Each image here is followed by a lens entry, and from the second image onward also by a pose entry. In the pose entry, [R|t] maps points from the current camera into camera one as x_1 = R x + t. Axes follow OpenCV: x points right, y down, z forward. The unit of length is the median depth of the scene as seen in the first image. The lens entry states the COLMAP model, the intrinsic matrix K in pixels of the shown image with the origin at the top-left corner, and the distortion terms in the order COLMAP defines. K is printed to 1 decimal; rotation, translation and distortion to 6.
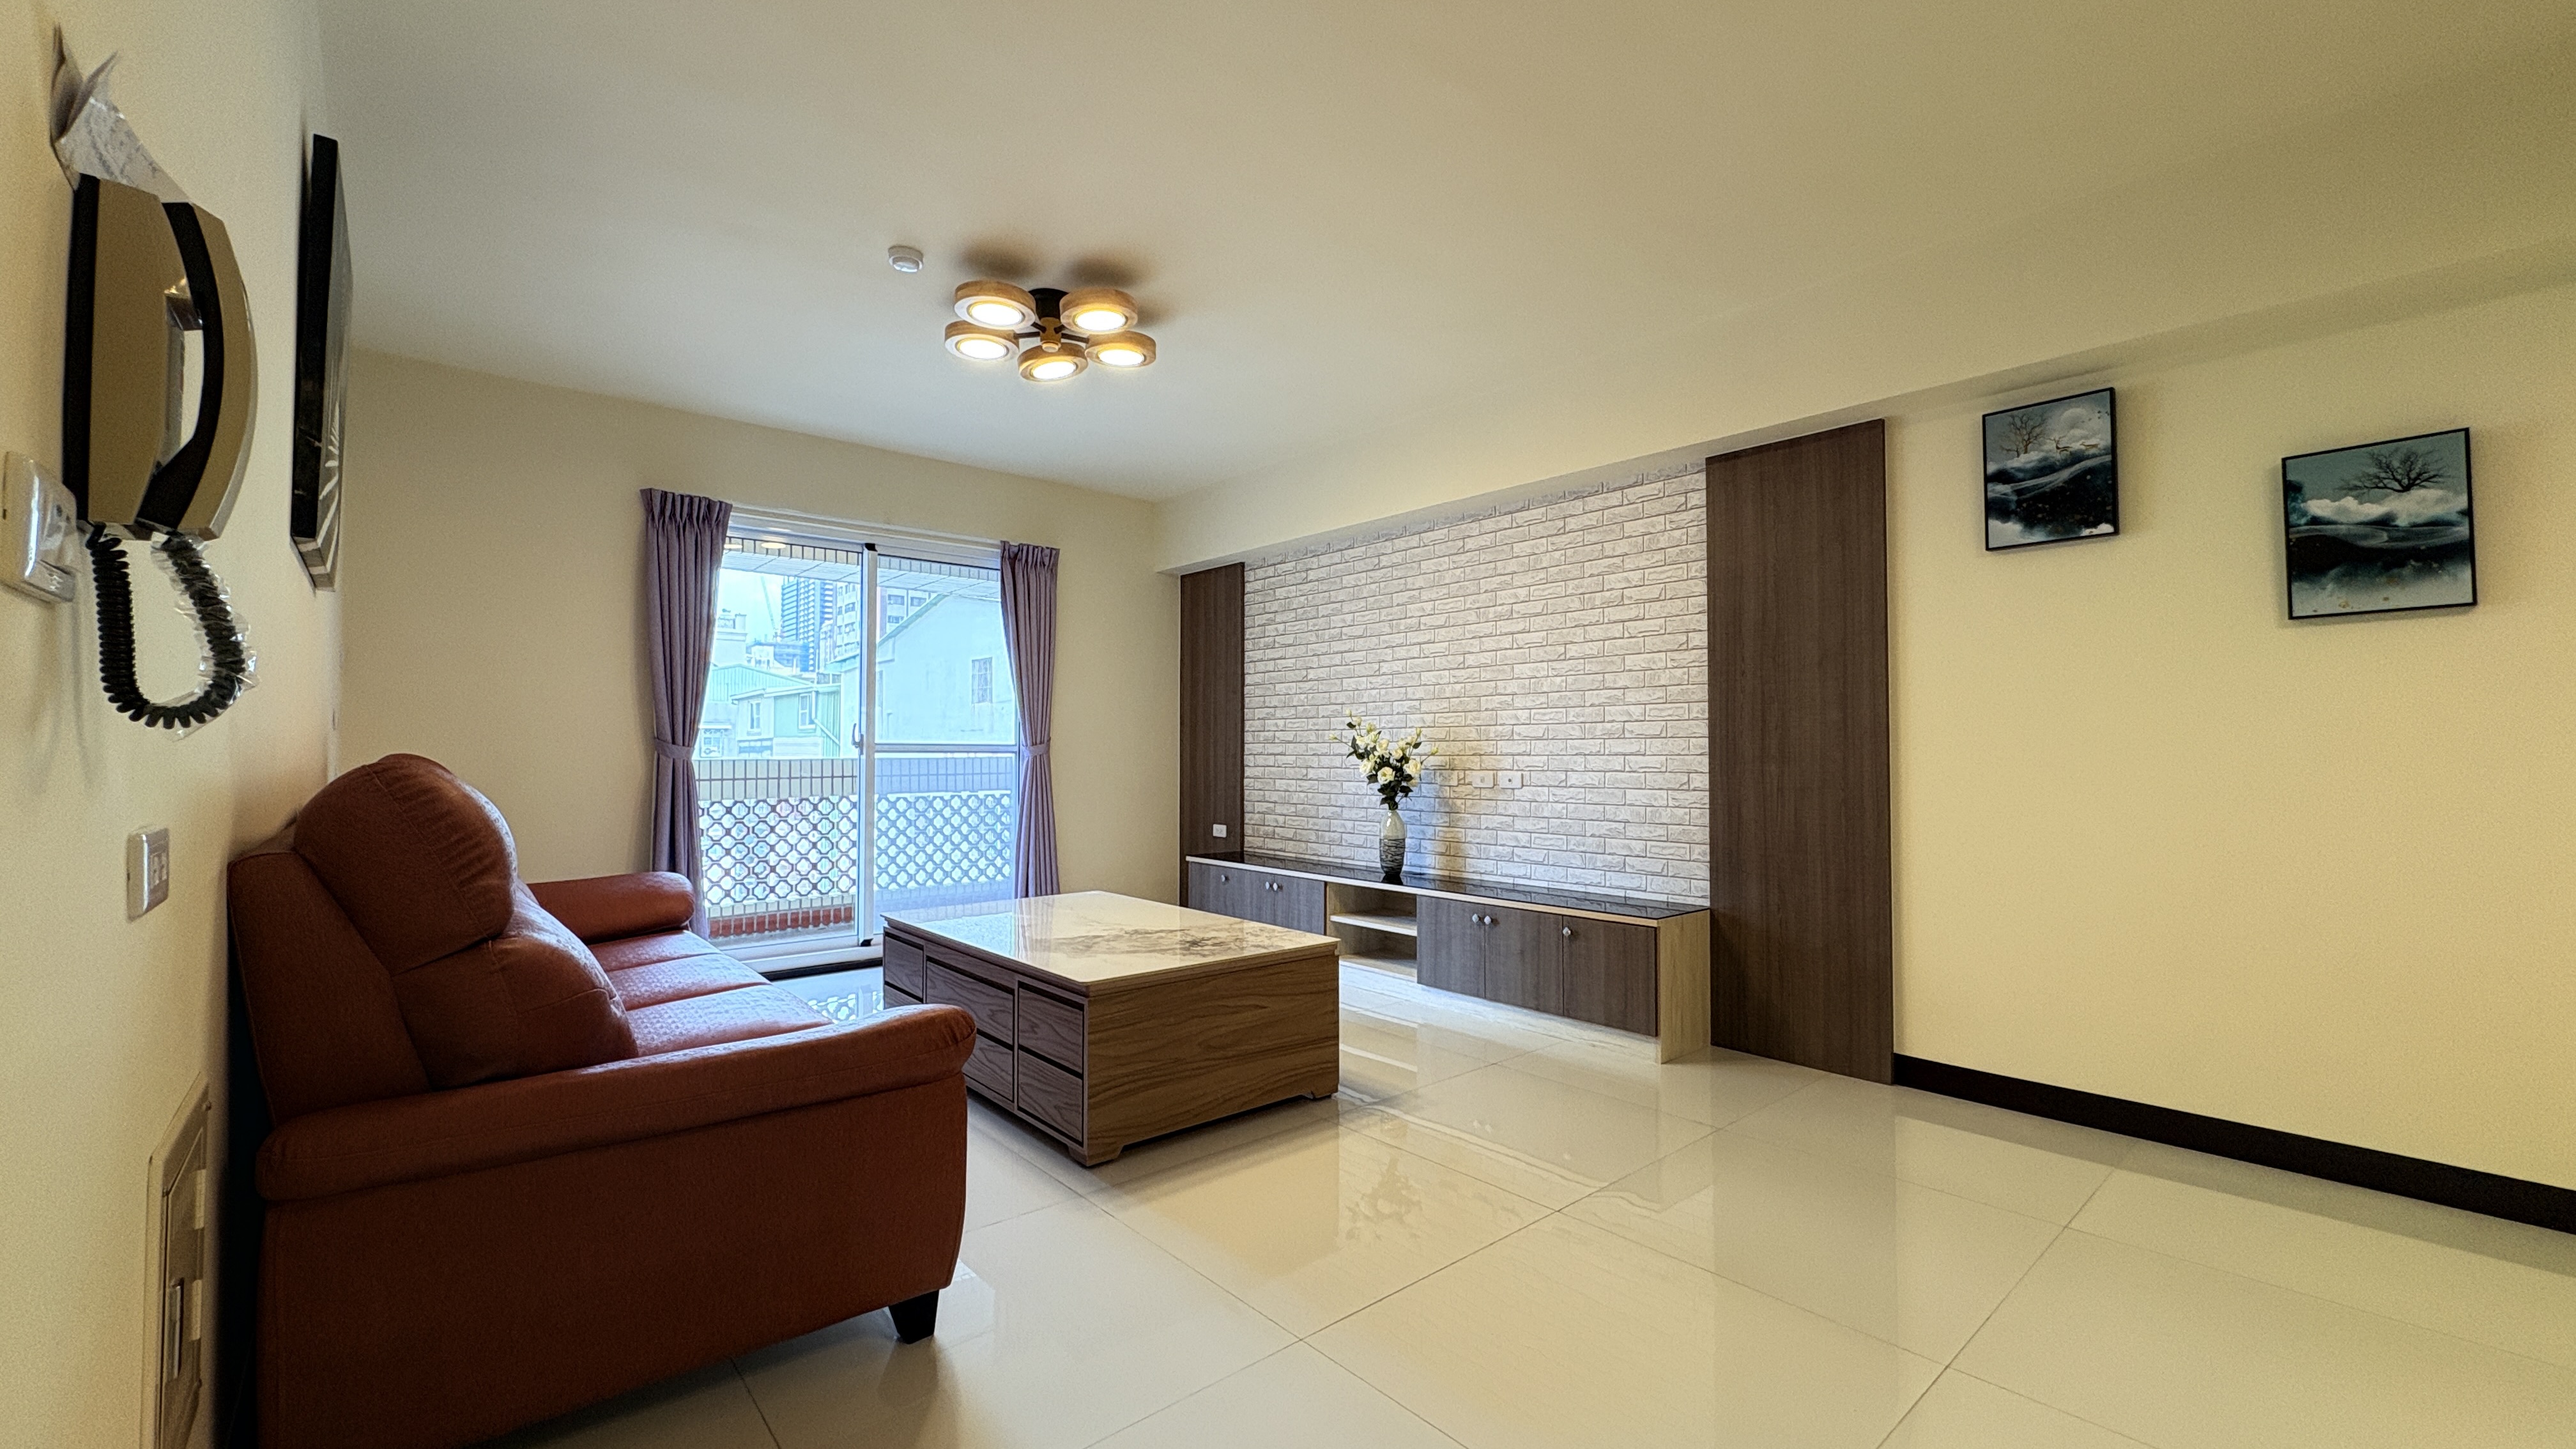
lens RADIAL K [[1026.6, 0, 1283.5], [0, 1026.6, 728.9], [0, 0, 1]] dist [-0.000418, 0.000519]
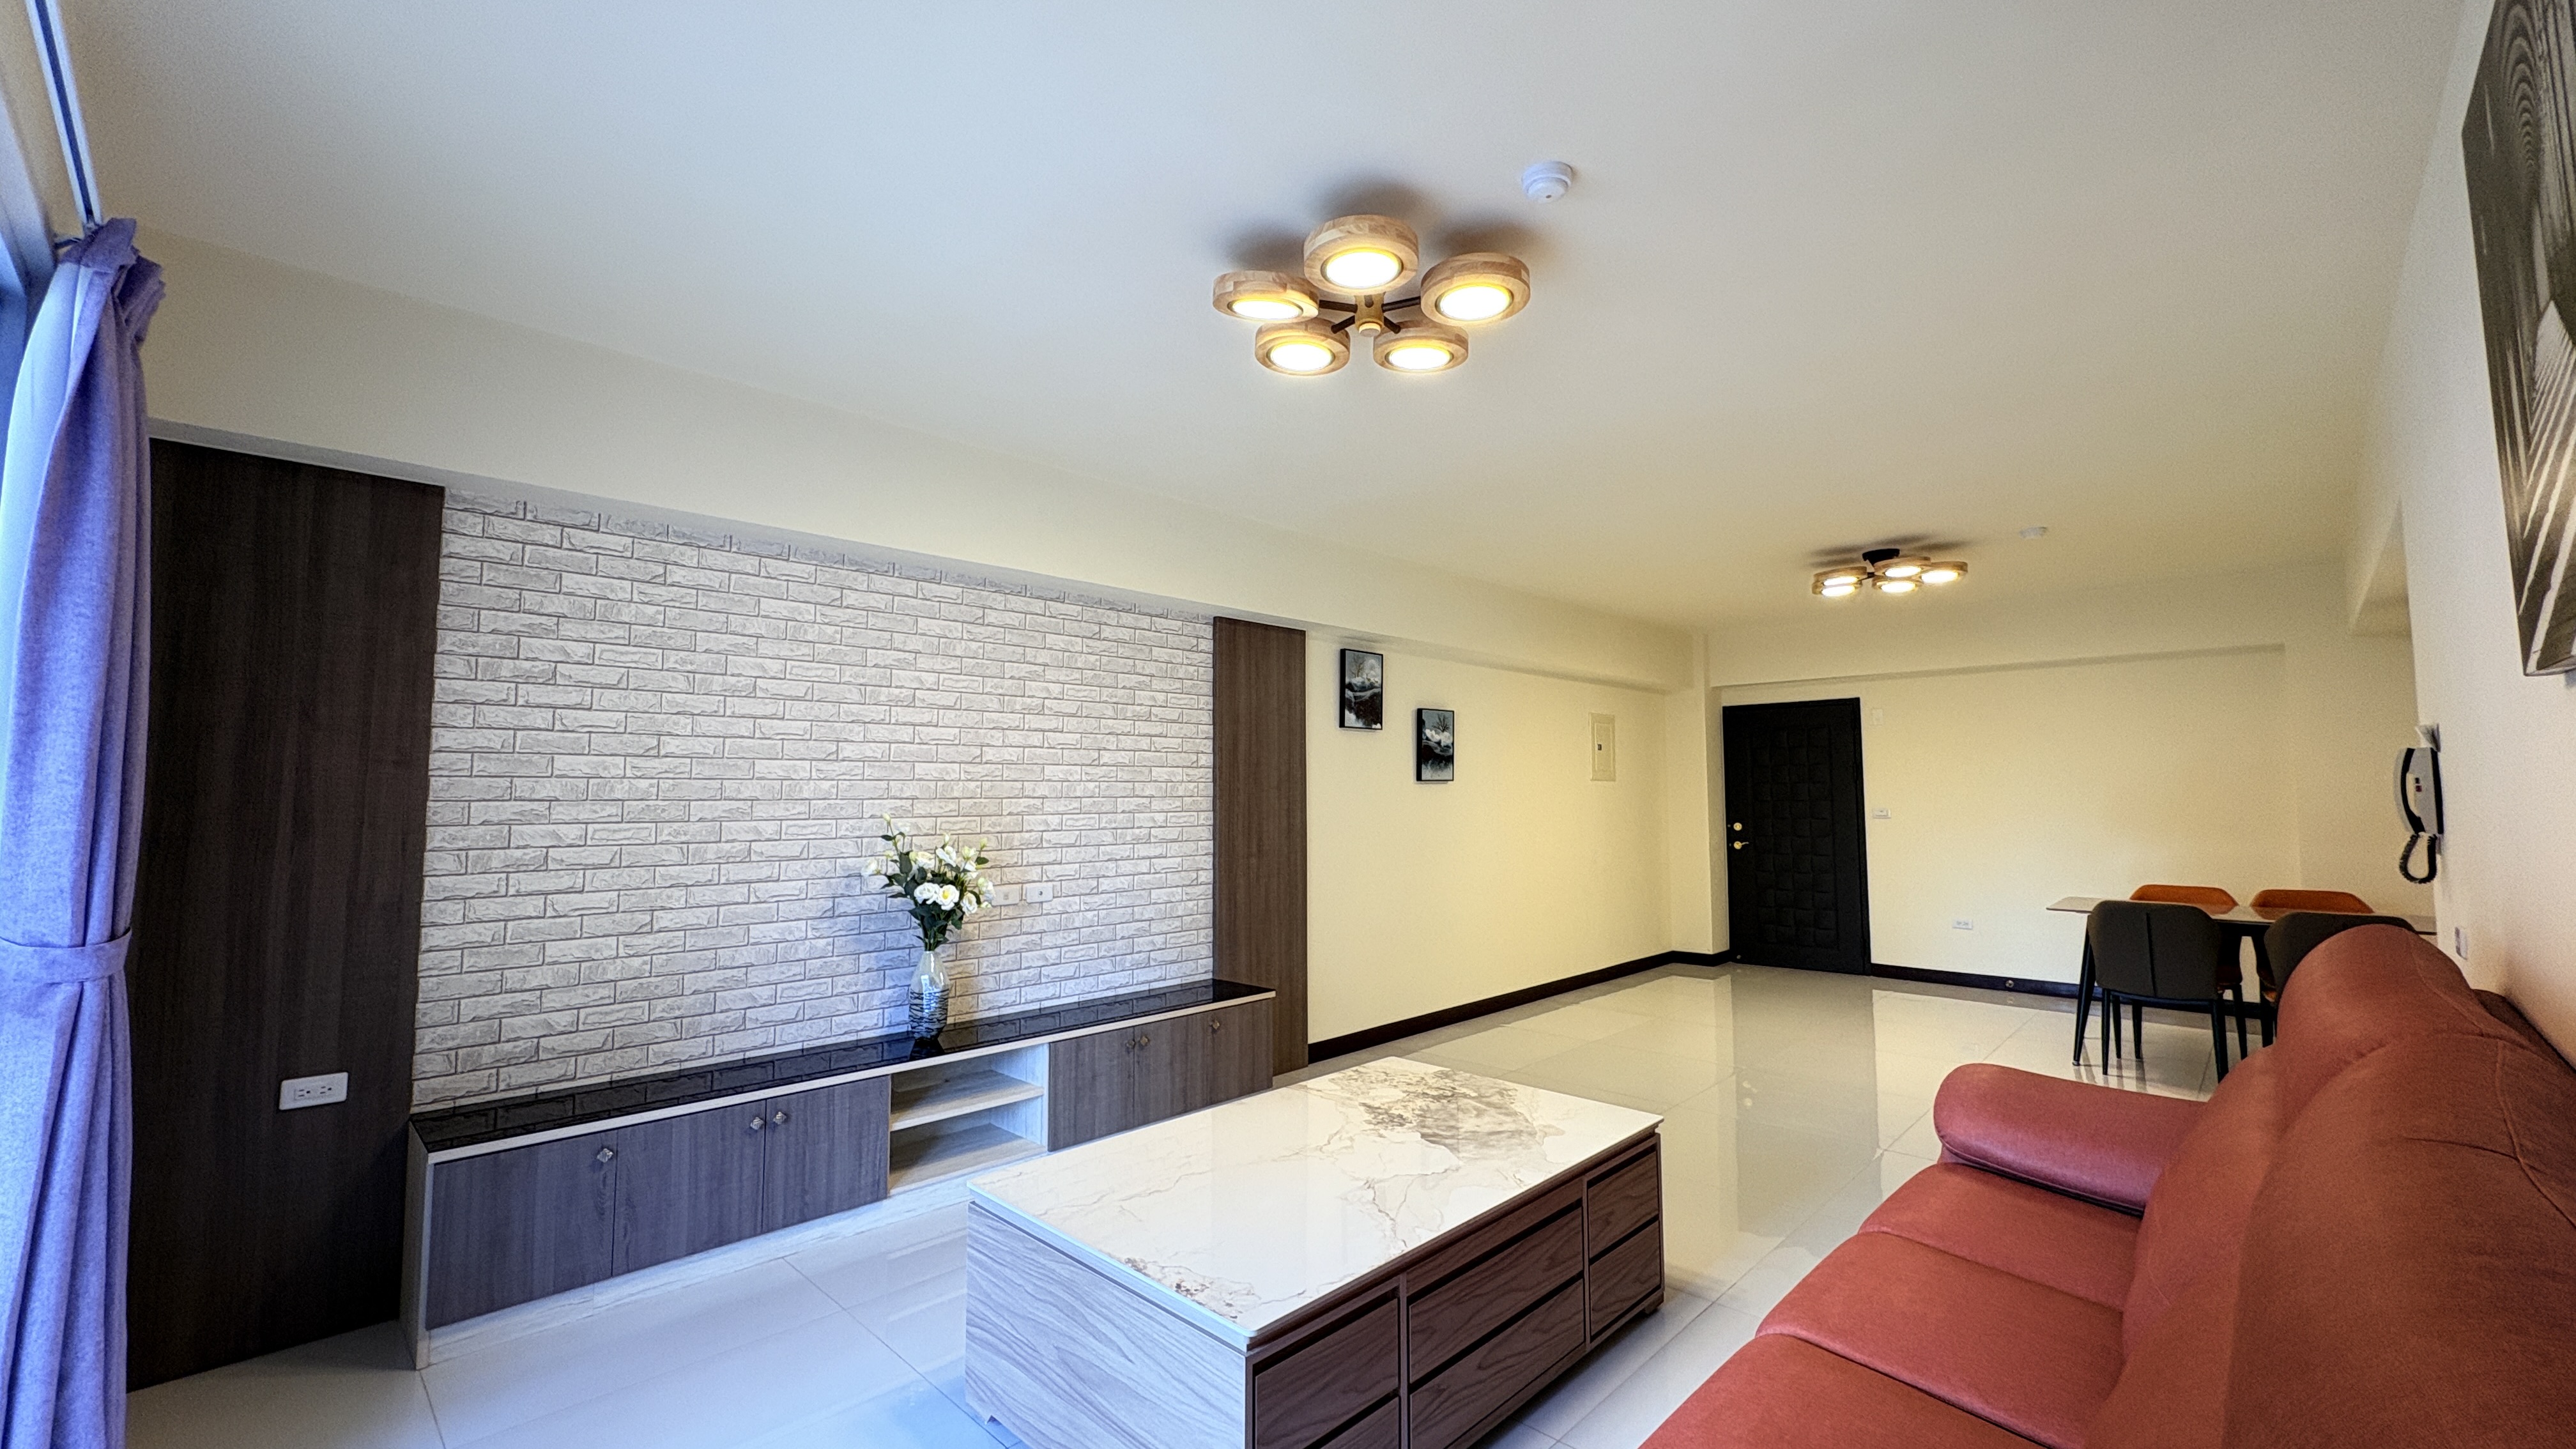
lens RADIAL K [[1026.6, 0, 1297.1], [0, 1026.6, 724.3], [0, 0, 1]] dist [-0.000418, 0.000519]
pose [[-0.094110, 0.070633, 0.993053, -0.759801], [-0.018567, 0.997182, -0.072686, -0.039108], [-0.995389, -0.025278, -0.092533, 0.926326]]
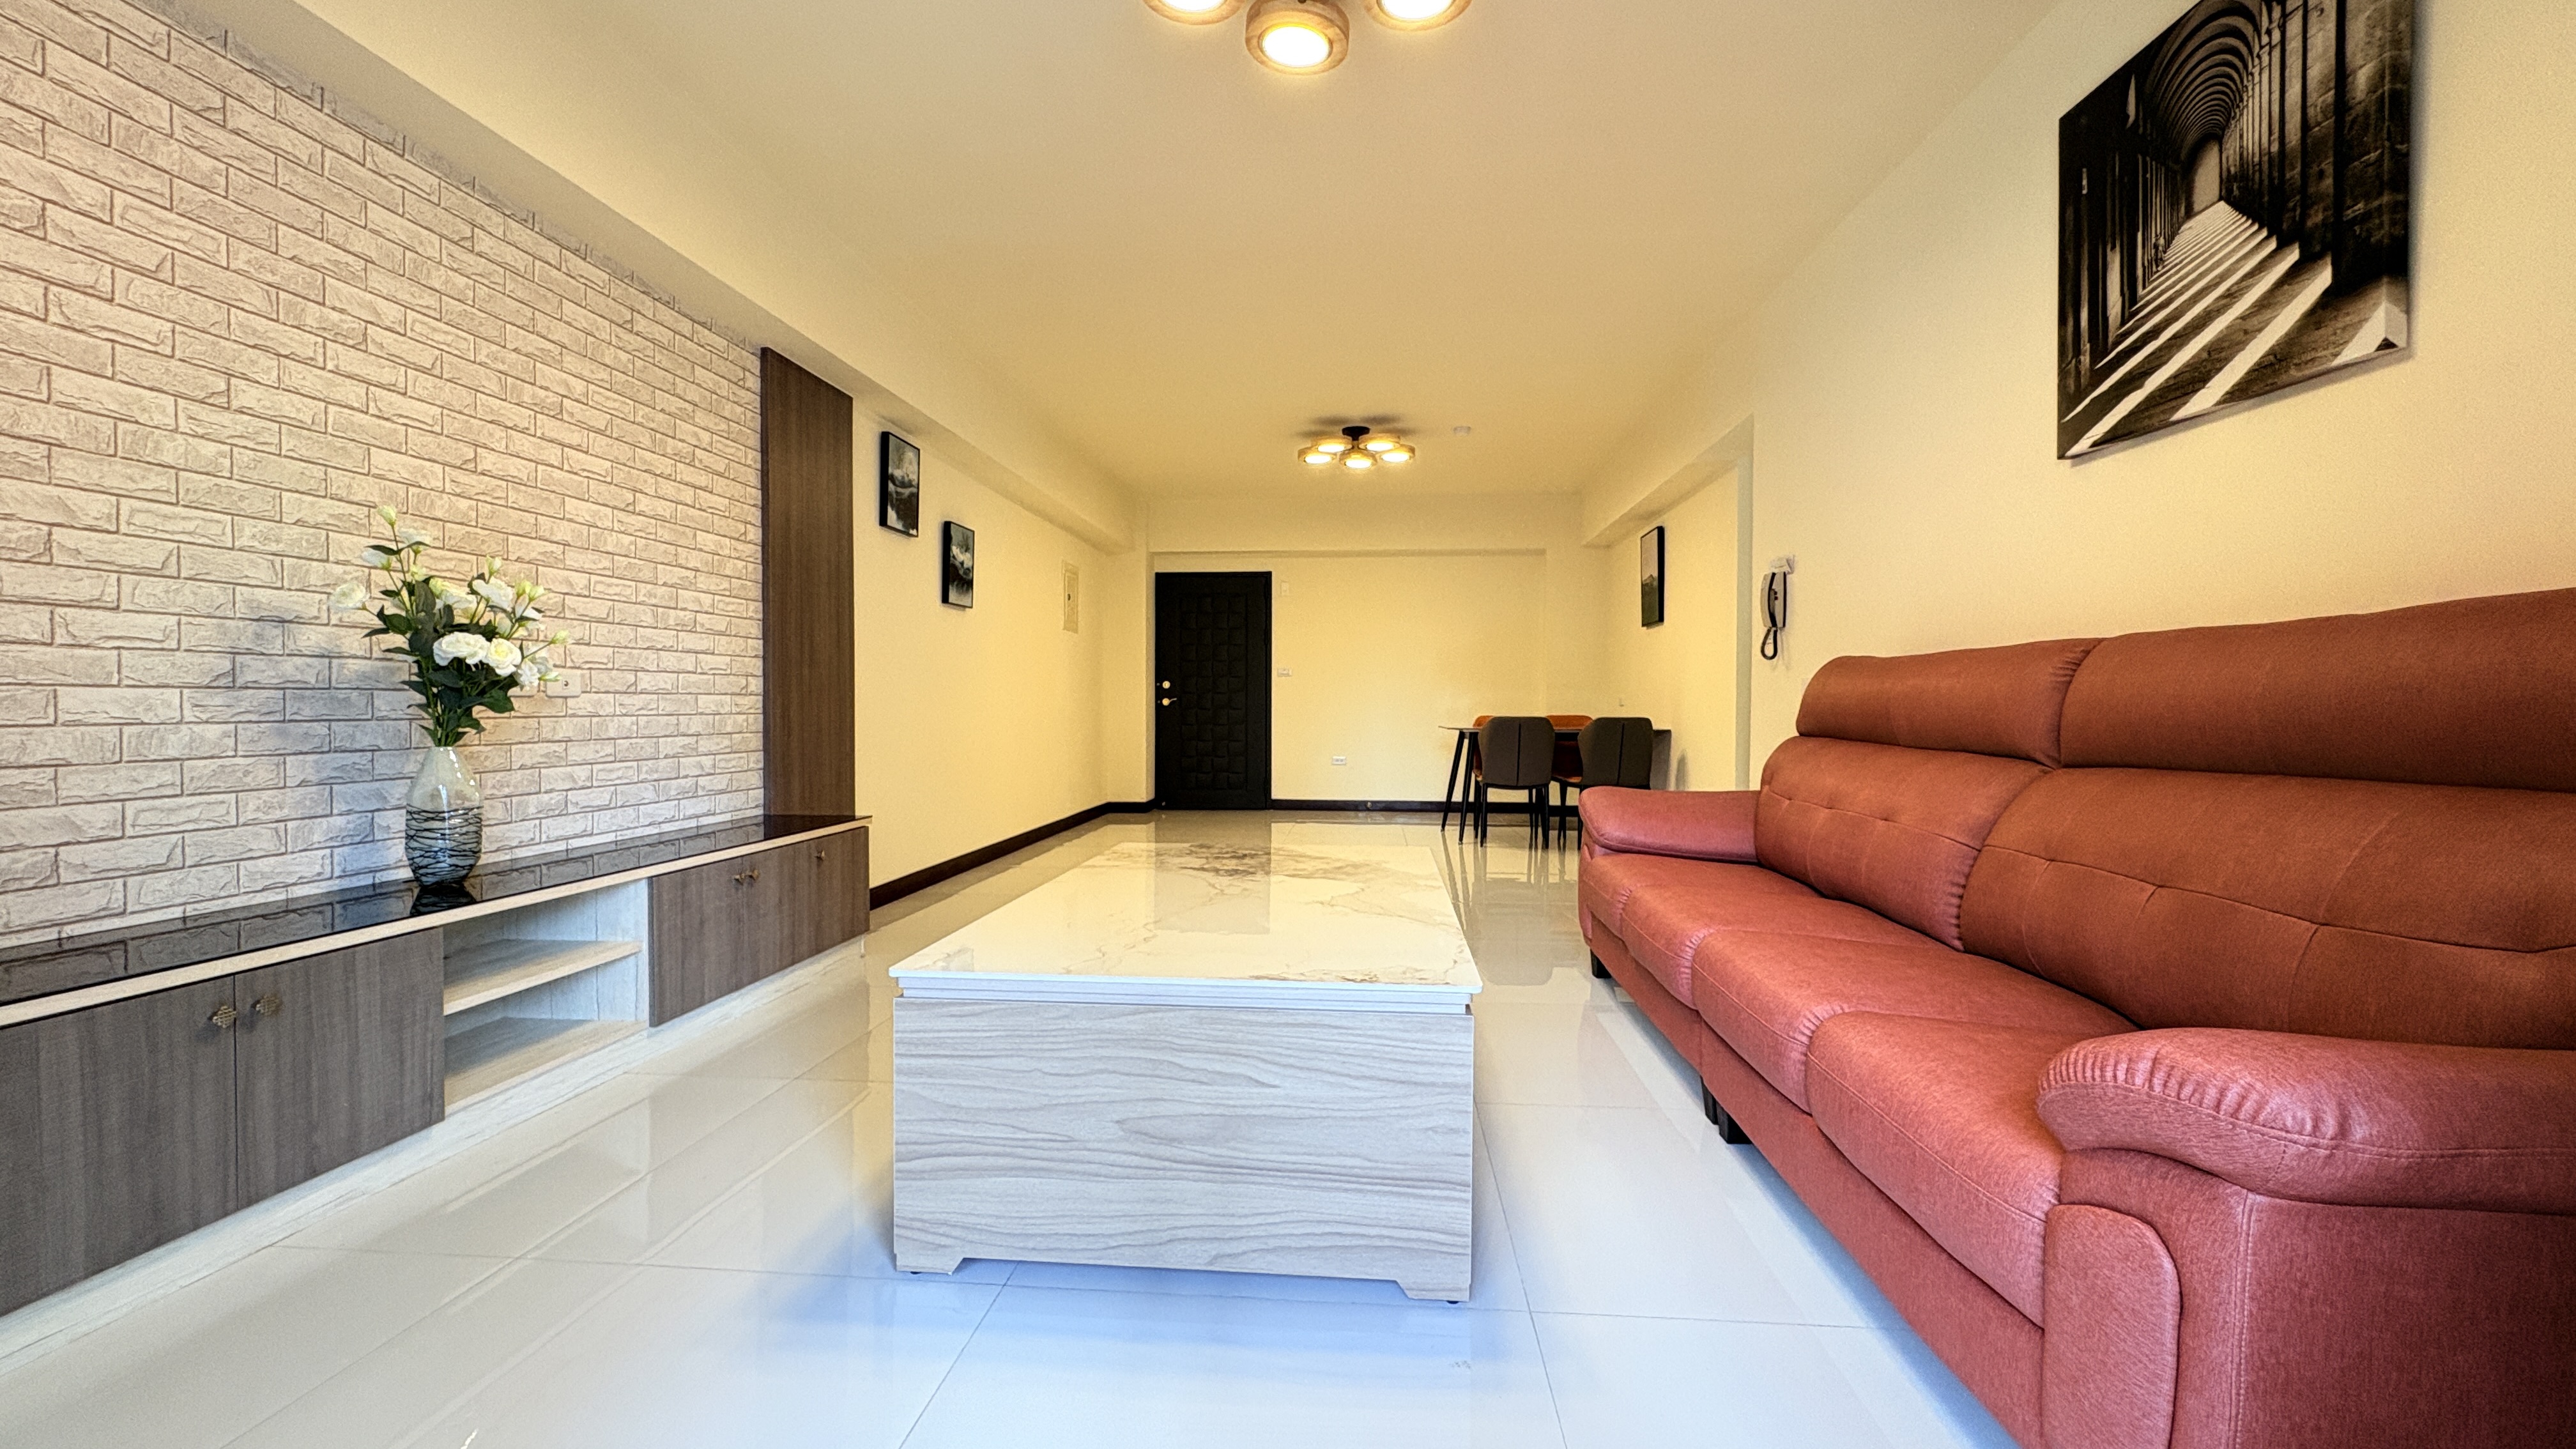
lens RADIAL K [[1026.6, 0, 1292.0], [0, 1026.6, 724.6], [0, 0, 1]] dist [-0.000418, 0.000519]
pose [[-0.705261, -0.014192, 0.708806, -0.562951], [-0.018110, 0.999834, 0.002000, 0.070489], [-0.708717, -0.011426, -0.705401, 1.208408]]
